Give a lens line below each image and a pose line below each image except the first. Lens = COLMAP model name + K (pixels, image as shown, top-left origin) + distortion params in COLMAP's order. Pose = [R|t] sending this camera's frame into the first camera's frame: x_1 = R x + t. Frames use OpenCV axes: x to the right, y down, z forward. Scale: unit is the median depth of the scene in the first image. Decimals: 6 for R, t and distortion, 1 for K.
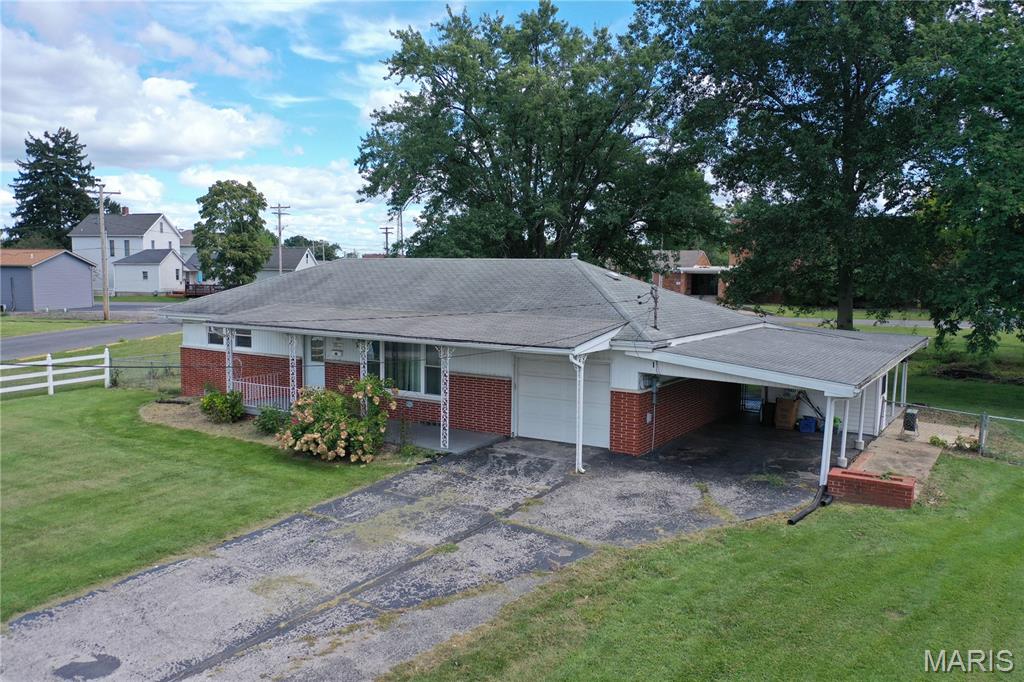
lens RADIAL K [[815.2, 0, 511.7], [0, 815.2, 343.9], [0, 0, 1]] dist [-0.006426, 0.005651]
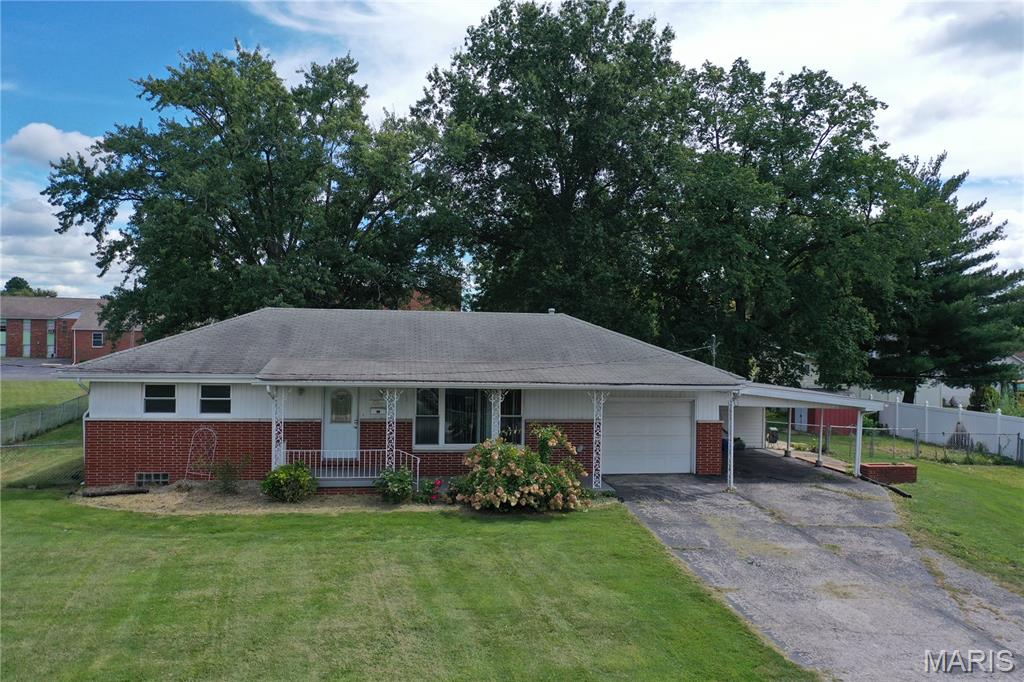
lens RADIAL K [[815.2, 0, 511.6], [0, 815.2, 340.0], [0, 0, 1]] dist [-0.006426, 0.005651]
pose [[0.750803, 0.009530, 0.660457, -1.105568], [0.053352, 0.995754, -0.075019, 0.014115], [-0.658368, 0.091562, 0.747107, 0.359723]]
